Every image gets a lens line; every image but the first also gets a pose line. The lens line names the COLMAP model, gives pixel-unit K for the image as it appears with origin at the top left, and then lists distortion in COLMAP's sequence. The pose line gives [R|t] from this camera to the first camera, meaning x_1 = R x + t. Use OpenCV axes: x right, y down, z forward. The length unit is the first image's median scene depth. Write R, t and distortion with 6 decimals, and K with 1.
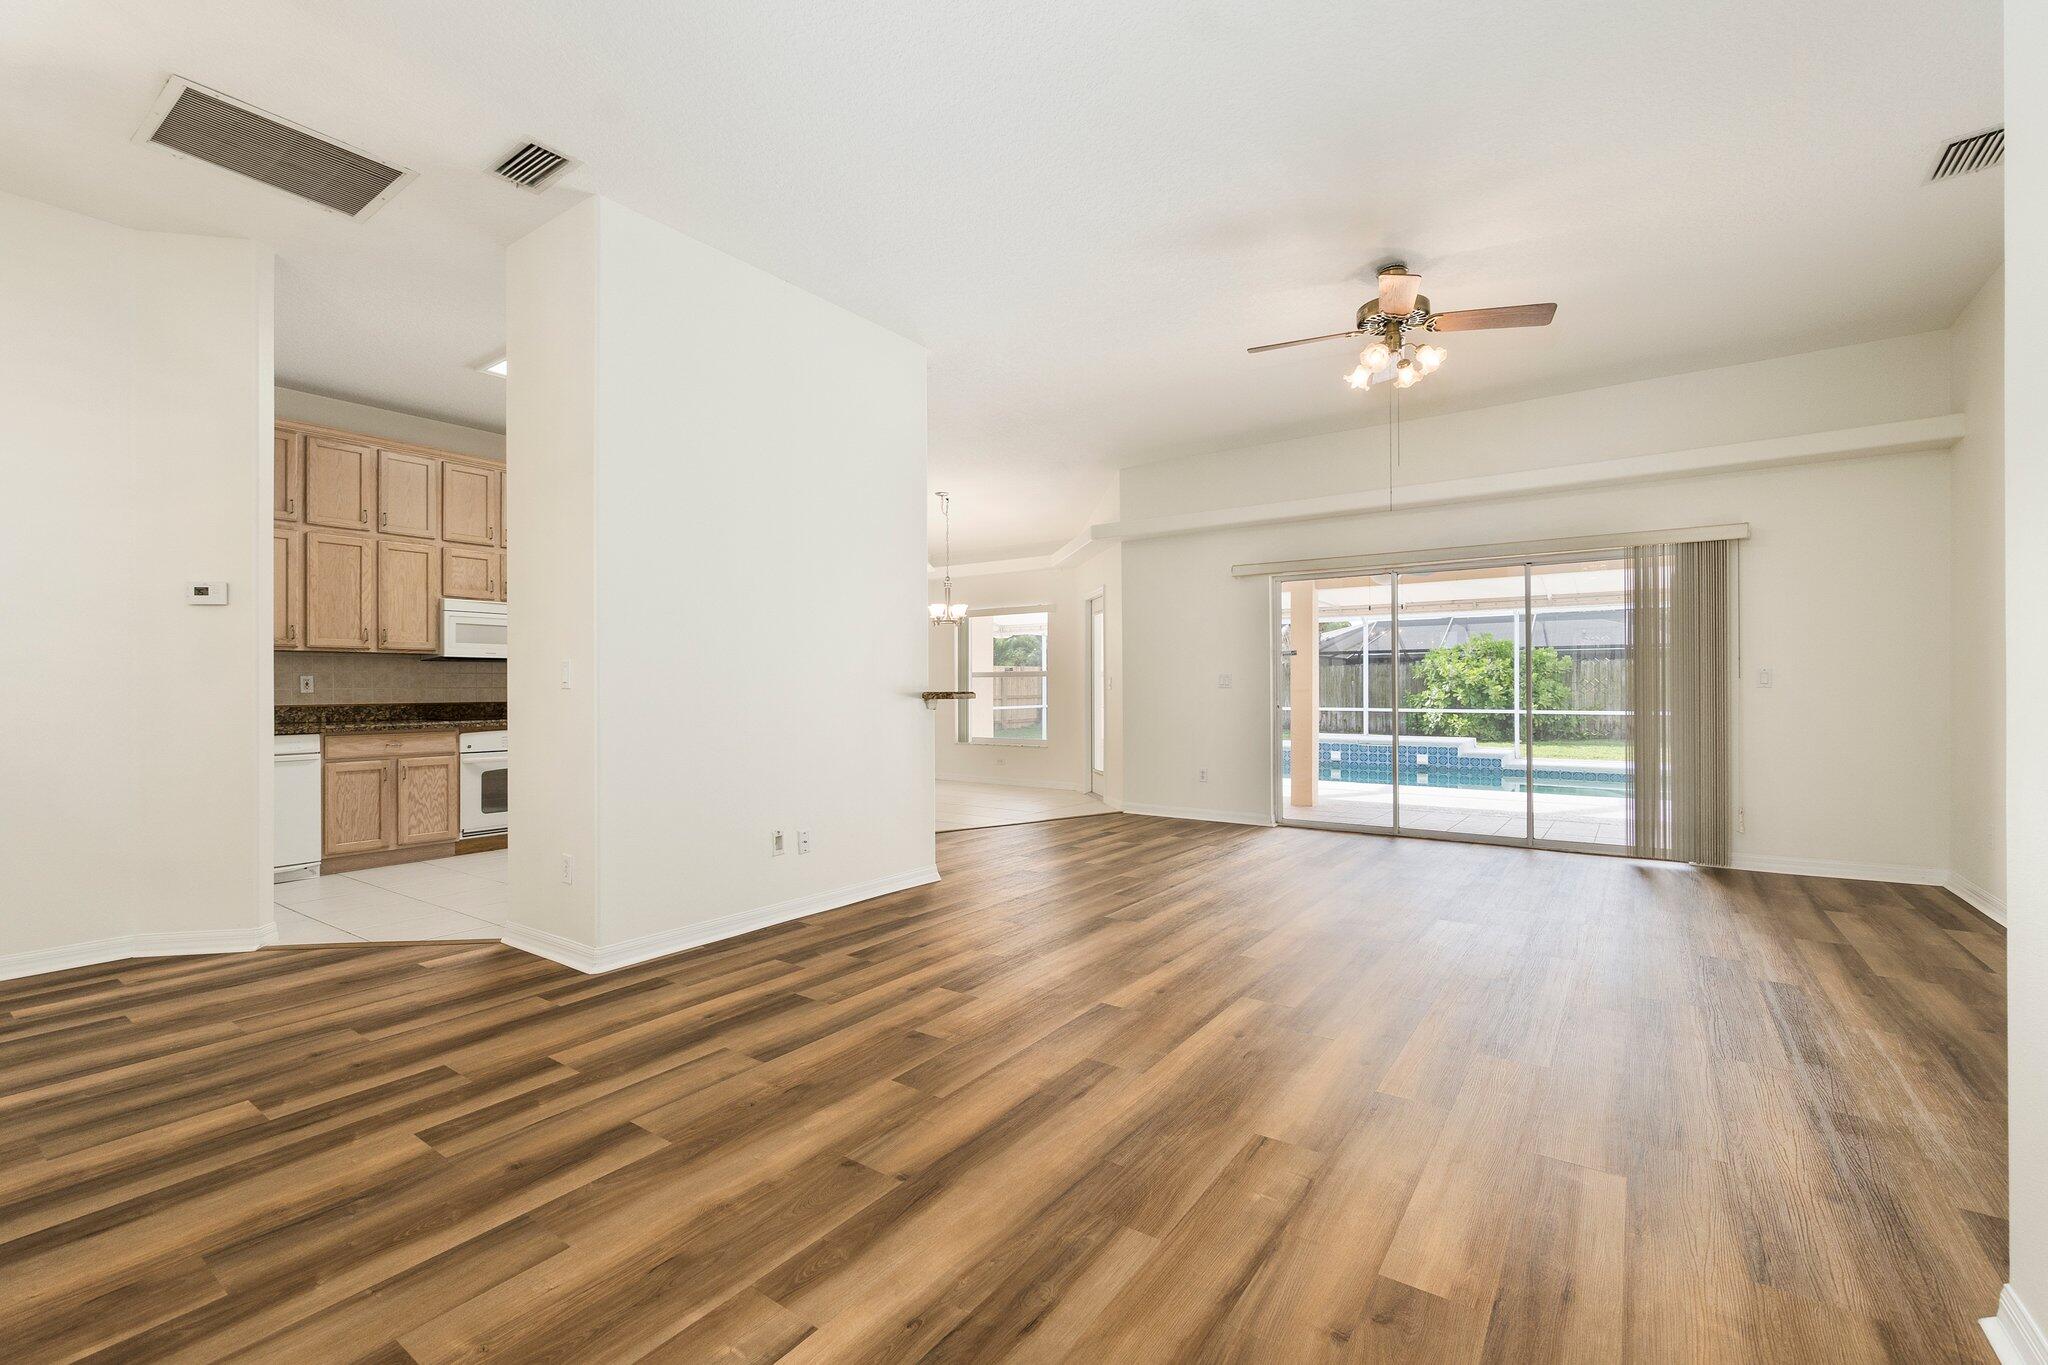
lens RADIAL K [[889.8, 0, 1016.6], [0, 889.8, 690.6], [0, 0, 1]] dist [-0.002896, 0.000776]
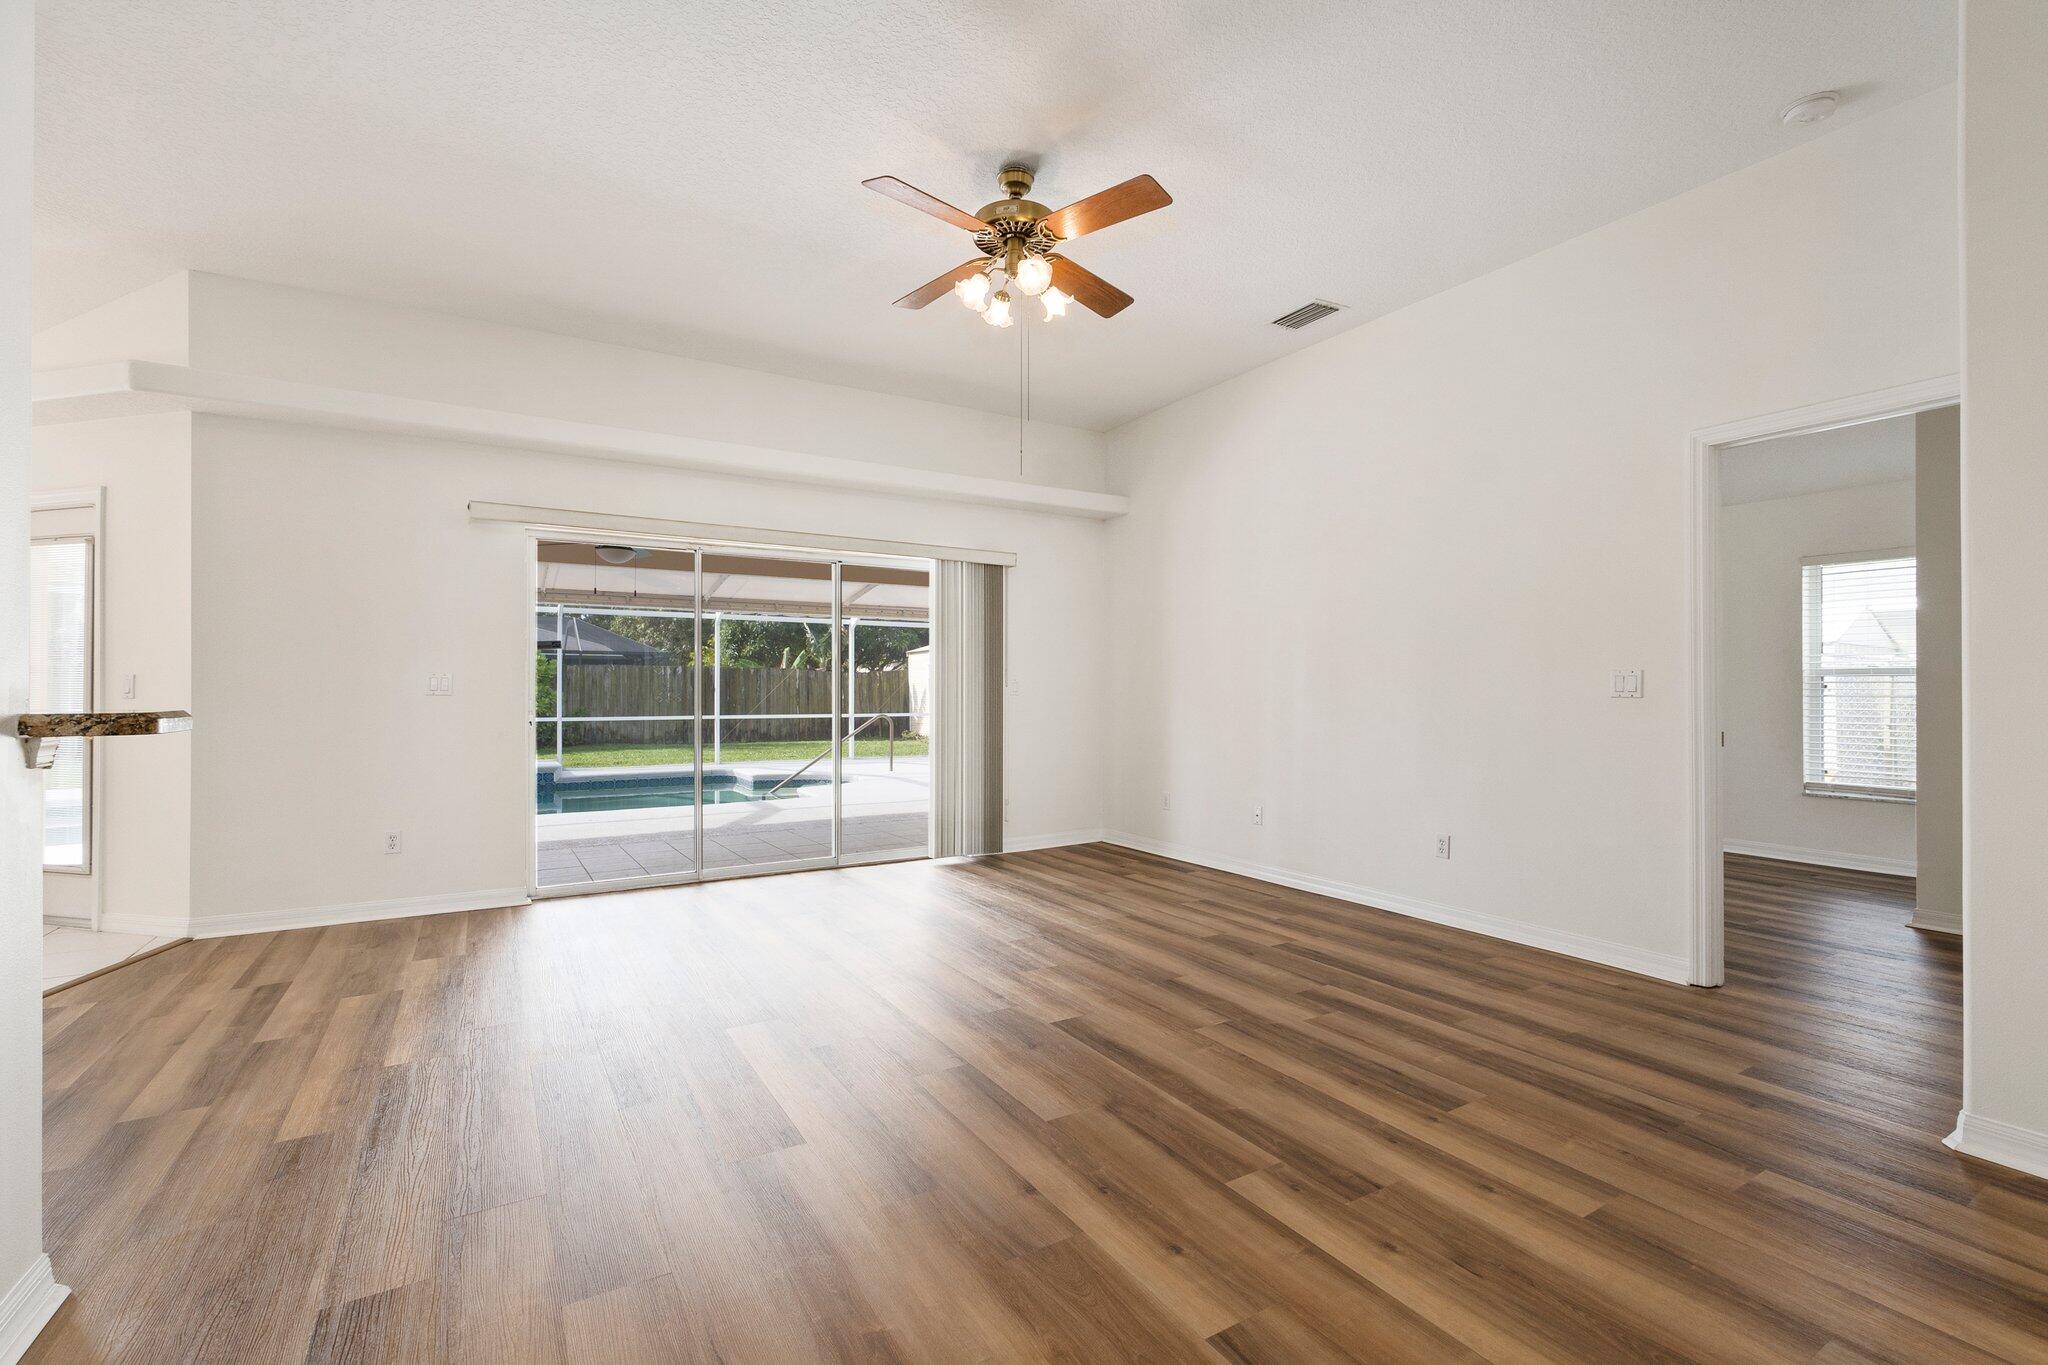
lens RADIAL K [[889.8, 0, 1023.4], [0, 889.8, 688.8], [0, 0, 1]] dist [-0.002896, 0.000776]
pose [[0.395167, 0.005184, 0.918595, -0.221121], [0.000180, 0.999984, -0.005721, -0.005100], [-0.918609, 0.002426, 0.395160, 0.492665]]
